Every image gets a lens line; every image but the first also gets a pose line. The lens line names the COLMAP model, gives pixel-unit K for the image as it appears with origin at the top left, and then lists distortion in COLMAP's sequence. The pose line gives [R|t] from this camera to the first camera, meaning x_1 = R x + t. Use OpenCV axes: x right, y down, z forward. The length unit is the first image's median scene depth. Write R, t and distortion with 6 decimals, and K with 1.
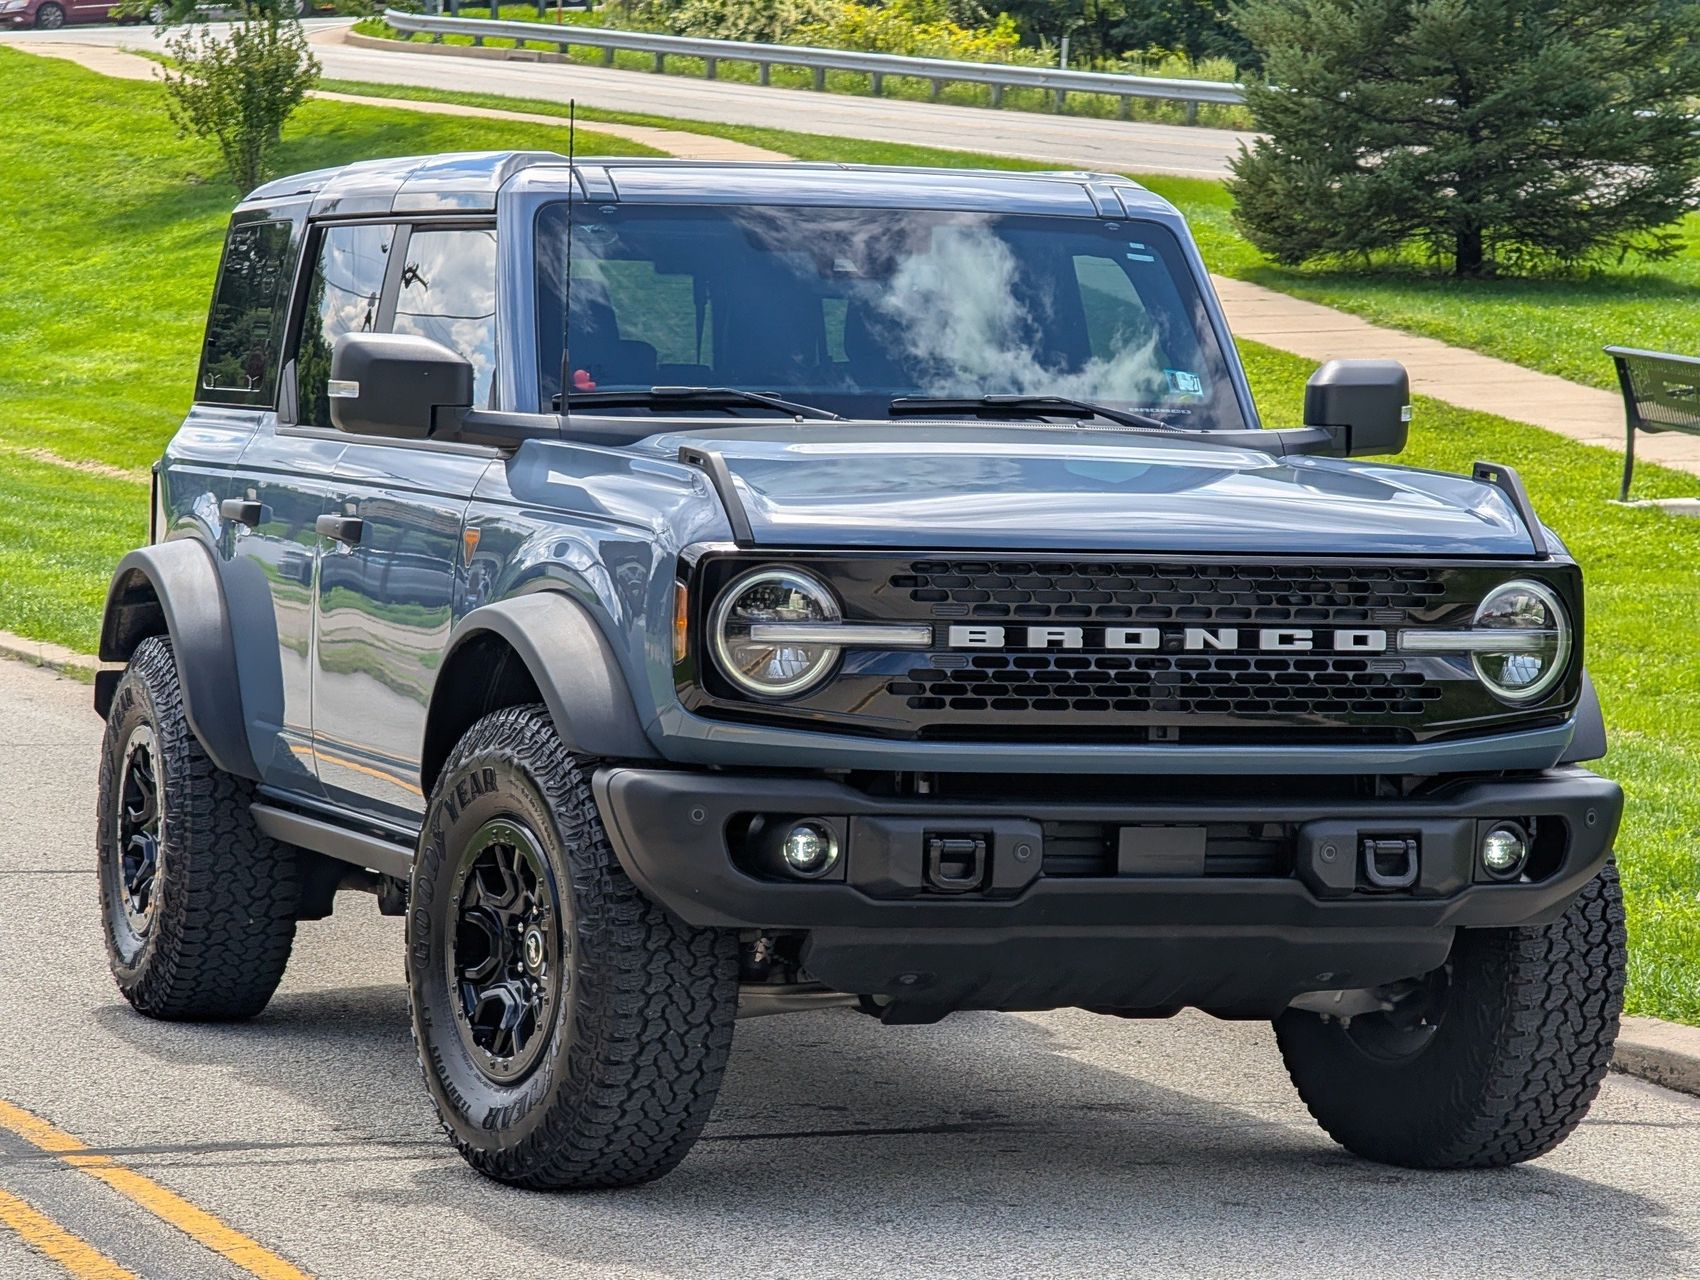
lens RADIAL K [[6124.5, 0, 907.2], [0, 6124.5, 638.6], [0, 0, 1]] dist [0.315827, 2.075102]
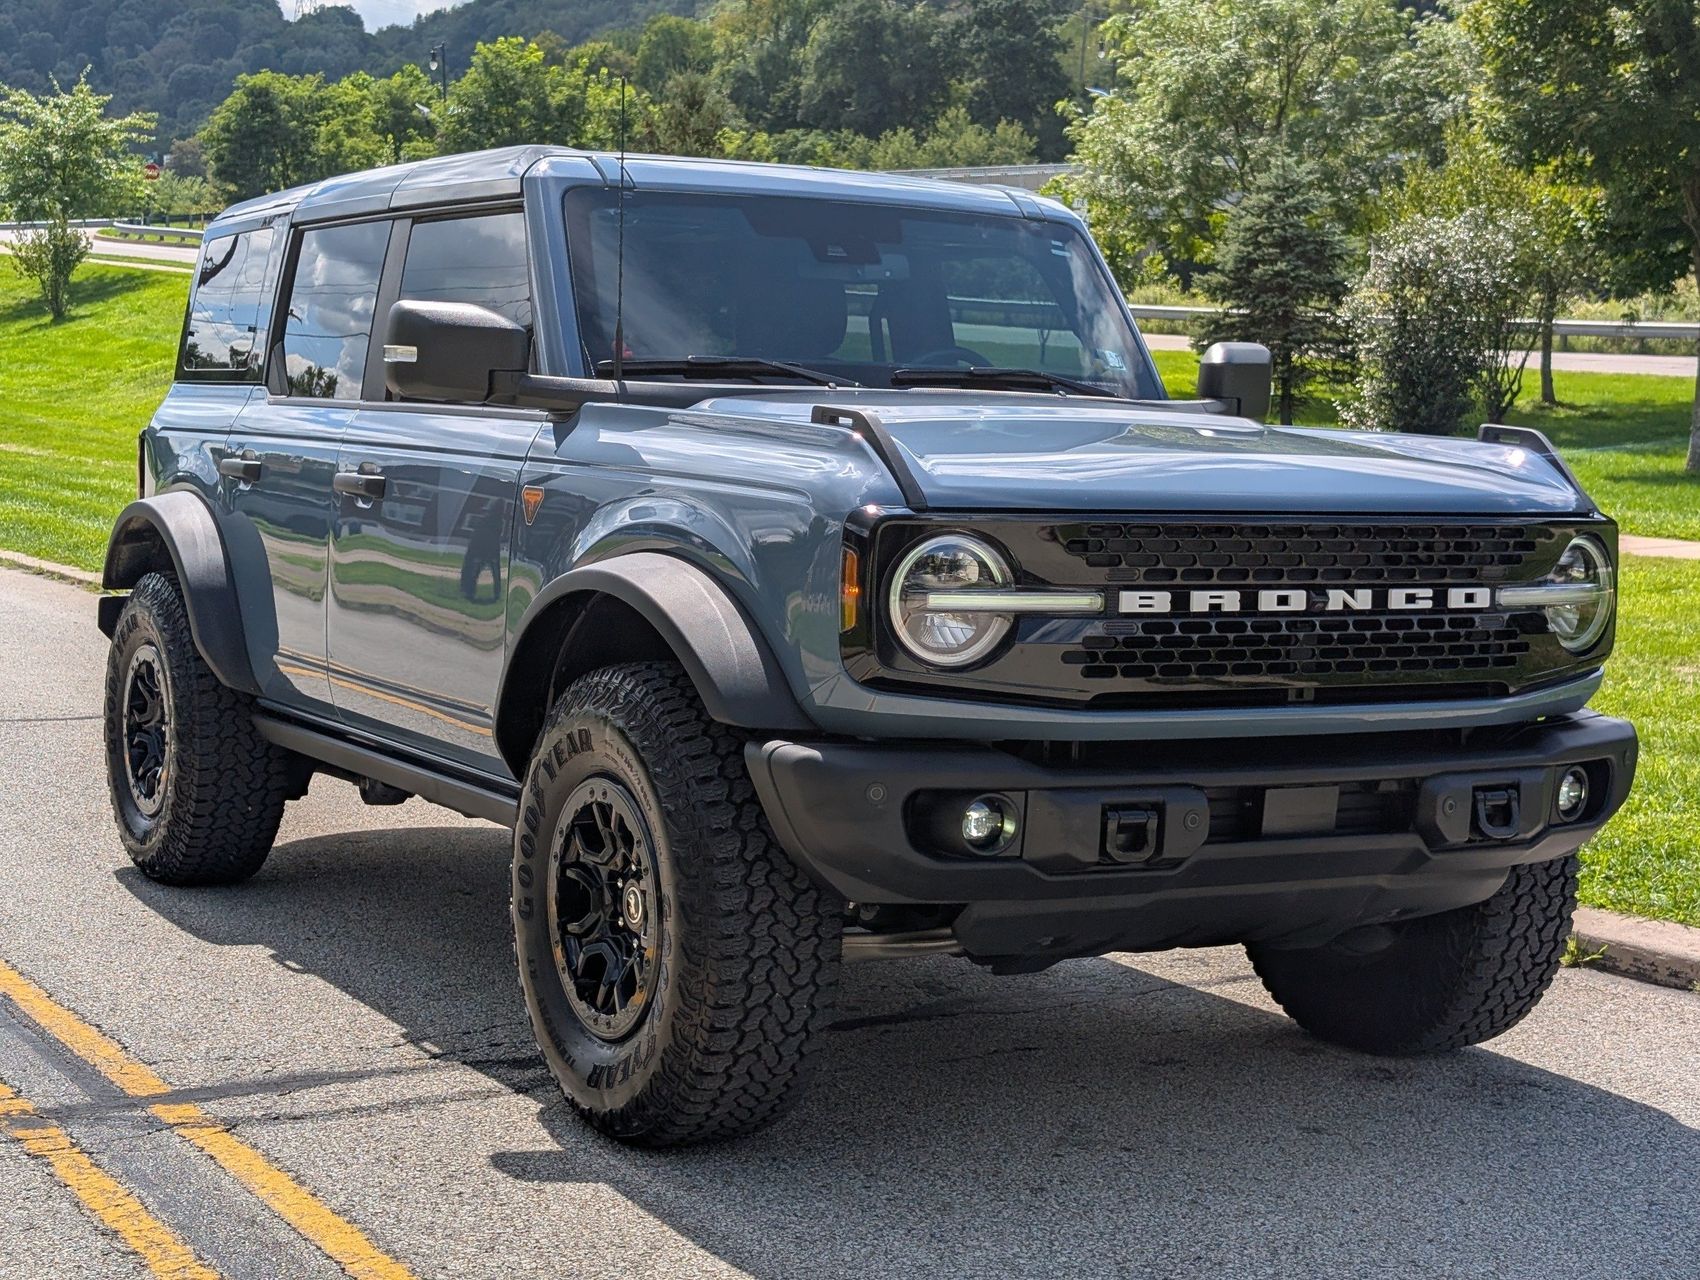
lens RADIAL K [[2662.7, 0, 888.7], [0, 2662.7, 645.4], [0, 0, 1]] dist [0.225234, -1.057395]
pose [[0.980143, -0.012788, 0.197882, -0.110764], [0.003649, 0.998913, 0.046479, -0.013080], [-0.198261, -0.044834, 0.979123, 0.578457]]
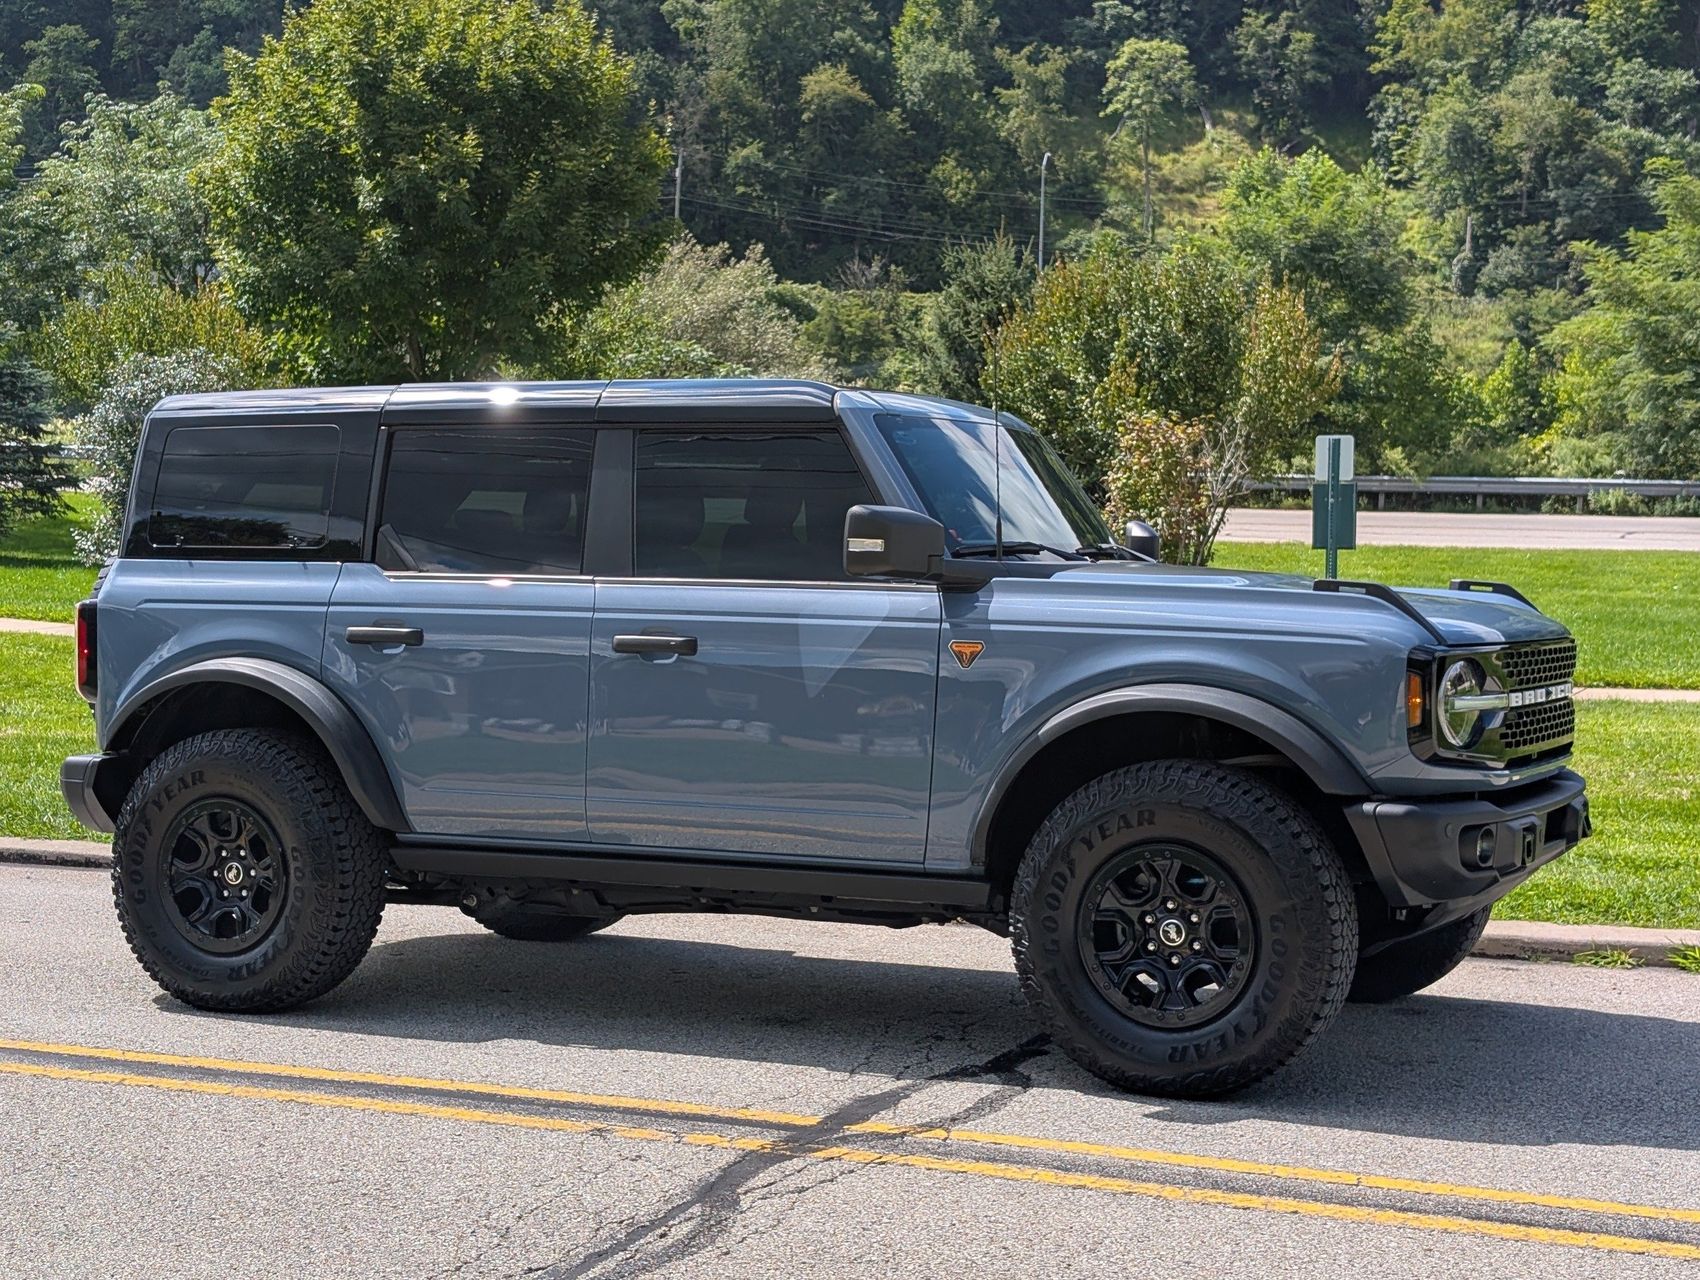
lens RADIAL K [[2666.1, 0, 842.1], [0, 2666.1, 642.8], [0, 0, 1]] dist [0.200193, -0.844341]
pose [[0.703227, -0.035918, 0.710058, -0.572217], [0.036559, 0.999229, 0.014338, -0.029764], [-0.710025, 0.015876, 0.703997, 0.631170]]
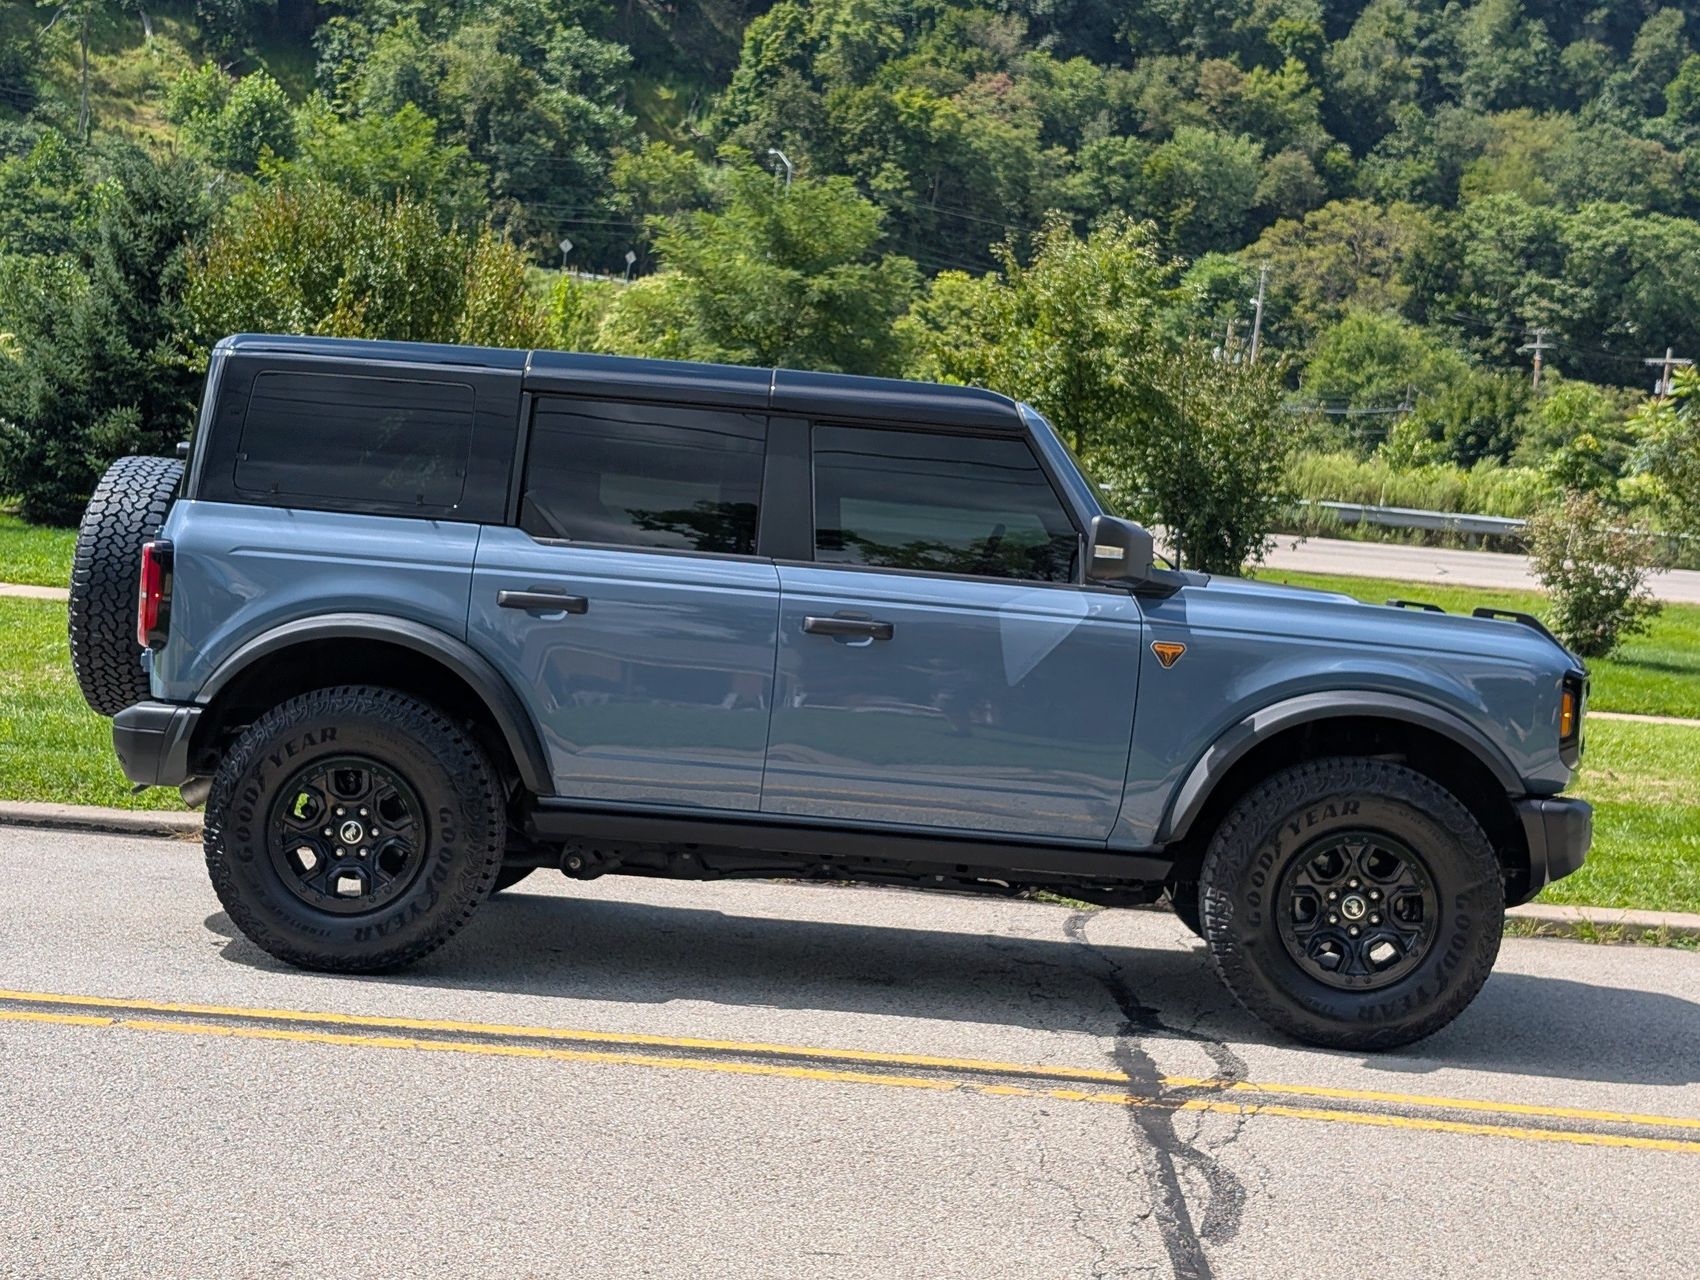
lens RADIAL K [[2666.1, 0, 842.1], [0, 2666.1, 642.8], [0, 0, 1]] dist [0.200193, -0.844341]
pose [[0.362103, -0.028930, 0.931689, -0.801127], [-0.028418, 0.998711, 0.042055, -0.048131], [-0.931705, -0.041705, 0.360814, 0.895079]]
